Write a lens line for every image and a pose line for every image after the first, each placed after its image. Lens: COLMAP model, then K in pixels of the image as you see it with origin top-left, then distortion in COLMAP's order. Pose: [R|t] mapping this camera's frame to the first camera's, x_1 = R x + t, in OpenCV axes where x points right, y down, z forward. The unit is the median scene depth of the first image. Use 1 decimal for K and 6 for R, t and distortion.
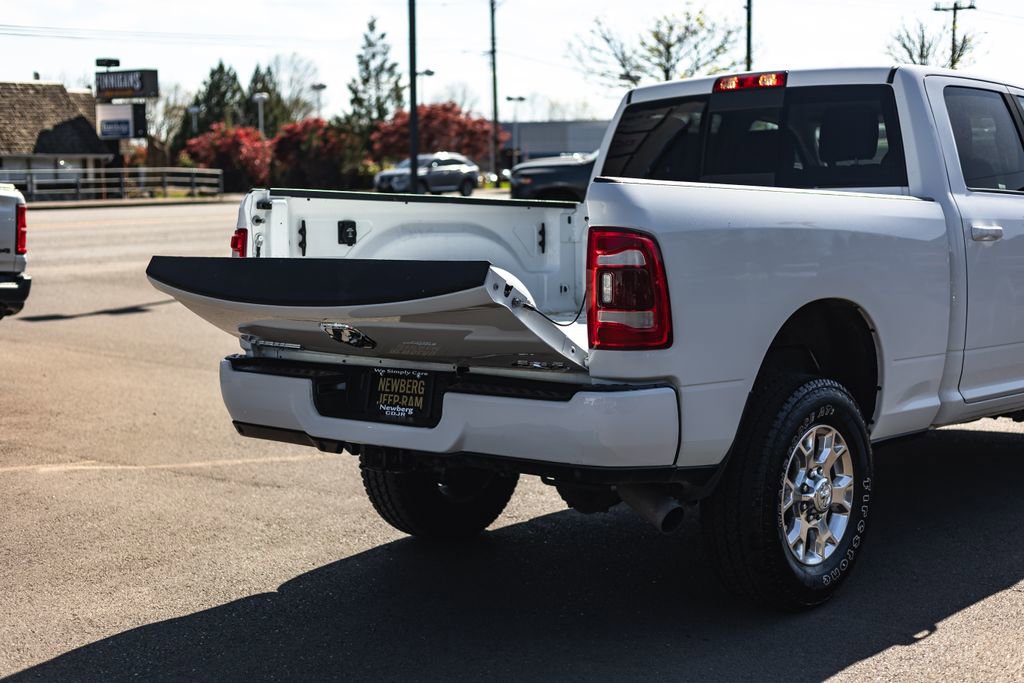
lens RADIAL K [[1467.1, 0, 504.5], [0, 1467.1, 350.8], [0, 0, 1]] dist [0.008114, -0.001483]
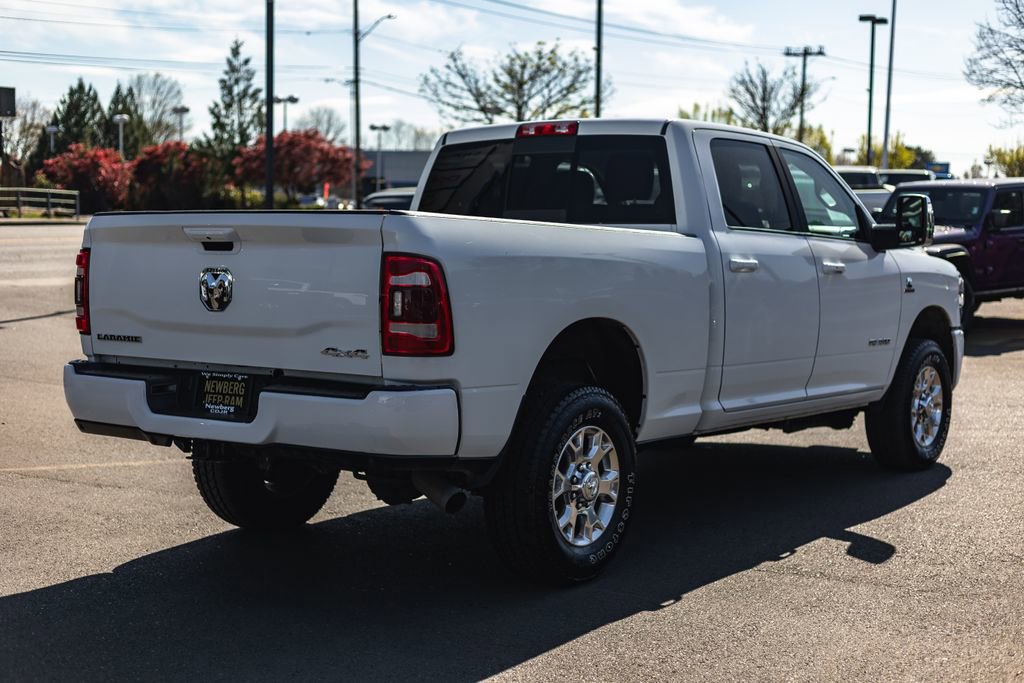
lens RADIAL K [[1466.3, 0, 512.0], [0, 1466.3, 341.5], [0, 0, 1]] dist [0.003515, 0.023214]
pose [[0.995088, 0.015066, 0.097843, 0.030353], [-0.012509, 0.999565, -0.026698, 0.011909], [-0.098203, 0.025342, 0.994844, -0.122918]]
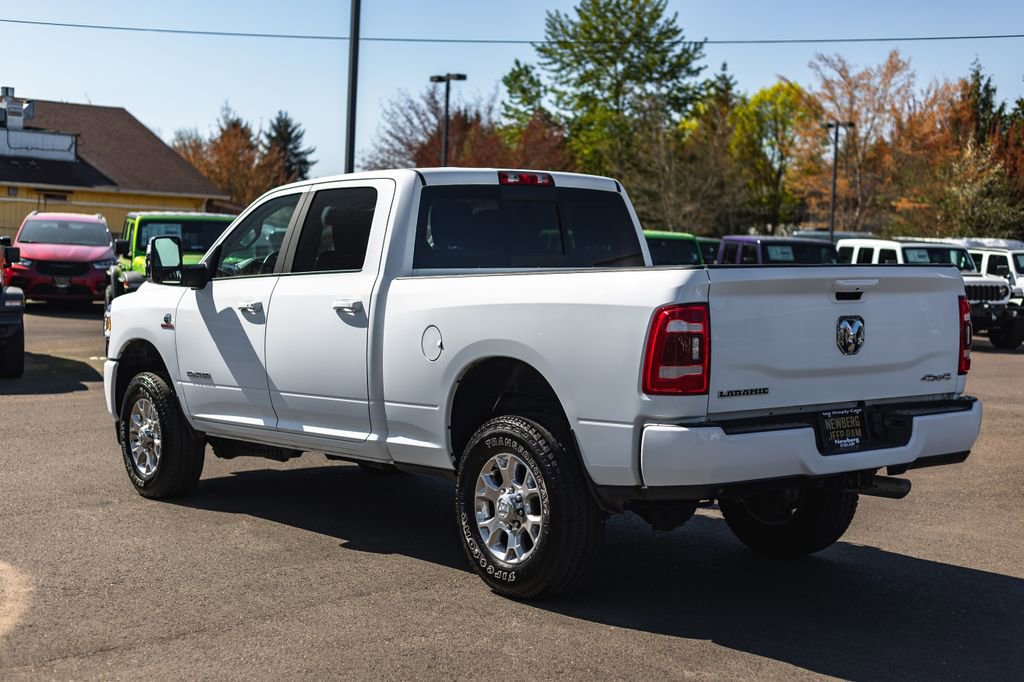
lens RADIAL K [[1519.7, 0, 512.0], [0, 1519.7, 341.0], [0, 0, 1]] dist [0.027513, -0.041534]
pose [[0.180733, -0.037425, 0.982820, -1.060708], [0.089196, 0.995782, 0.021516, -0.075386], [-0.979479, 0.083775, 0.183309, 0.773868]]
